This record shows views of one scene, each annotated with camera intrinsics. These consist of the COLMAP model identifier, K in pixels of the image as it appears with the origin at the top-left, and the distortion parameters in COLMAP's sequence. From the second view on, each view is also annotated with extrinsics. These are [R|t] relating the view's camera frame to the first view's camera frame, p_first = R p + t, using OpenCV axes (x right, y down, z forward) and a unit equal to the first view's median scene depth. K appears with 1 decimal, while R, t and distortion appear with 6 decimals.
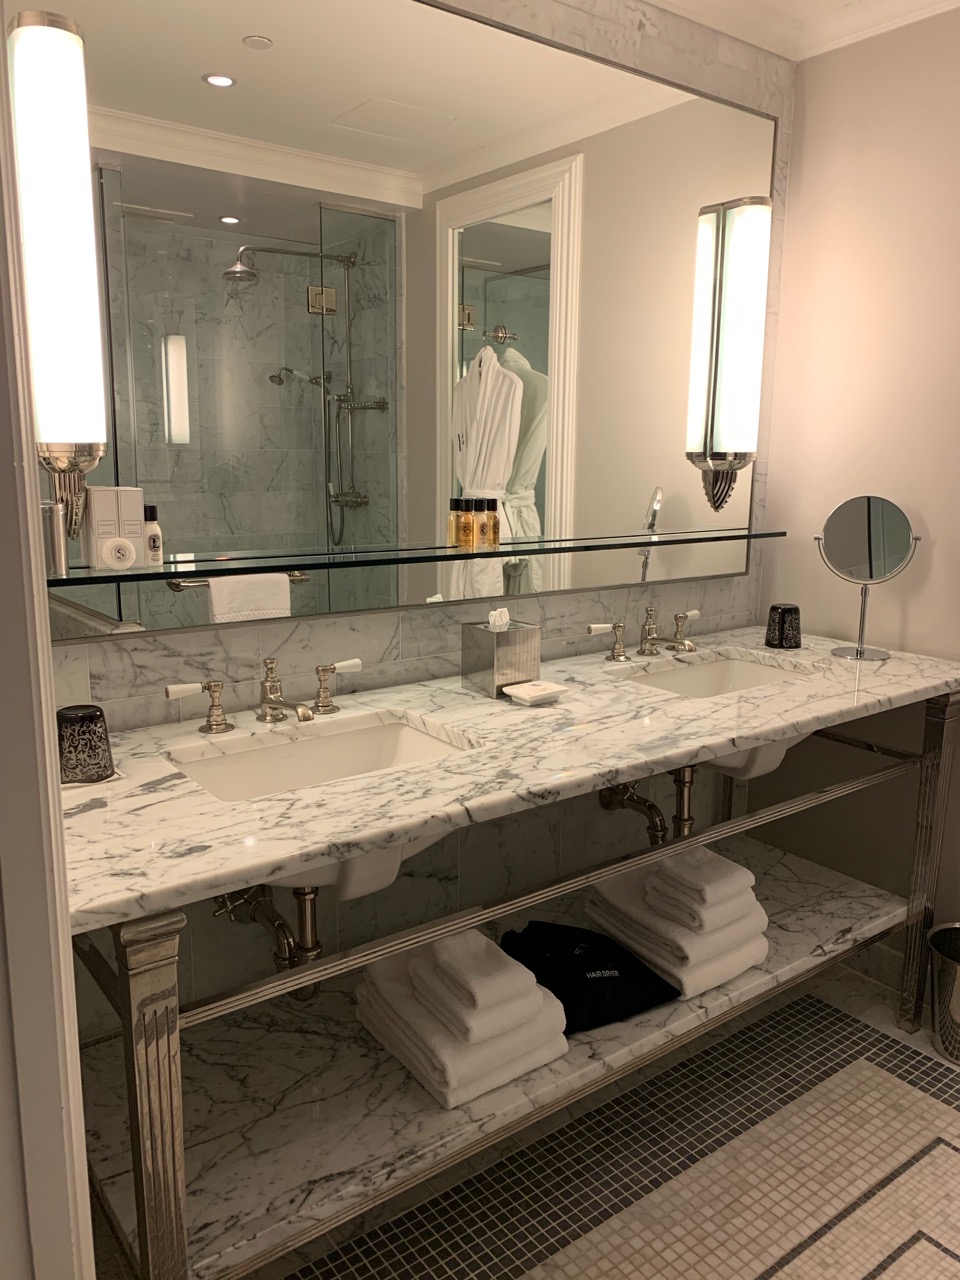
lens RADIAL K [[973.9, 0, 480.0], [0, 973.9, 640.0], [0, 0, 1]] dist [0.008665, -0.000772]
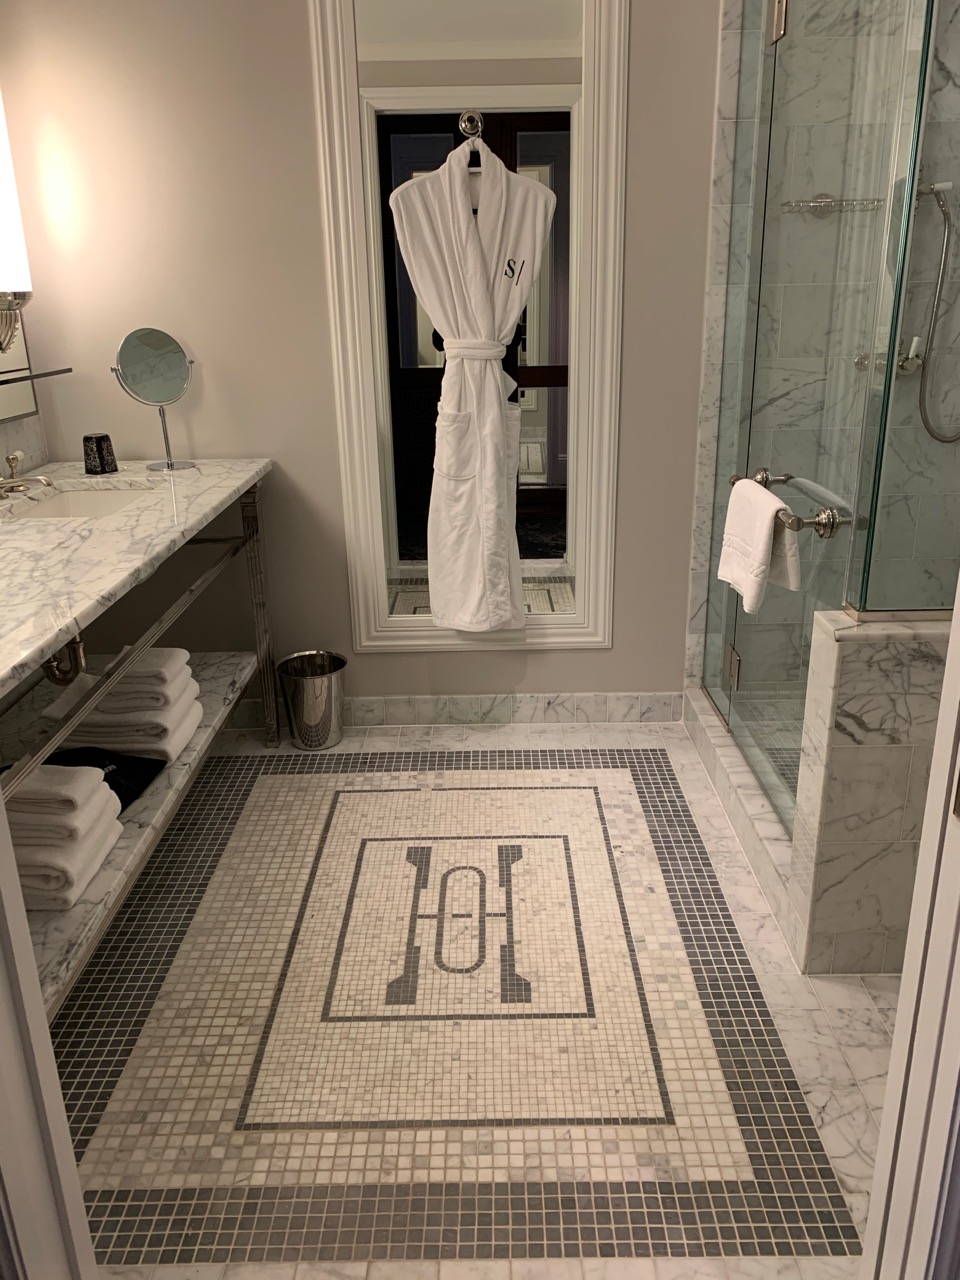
lens RADIAL K [[973.9, 0, 480.0], [0, 973.9, 640.0], [0, 0, 1]] dist [0.008665, -0.000772]
pose [[0.602795, -0.290330, 0.743201, -0.381575], [0.180353, 0.956921, 0.227539, 0.017008], [-0.777246, -0.003121, 0.629189, -0.044339]]
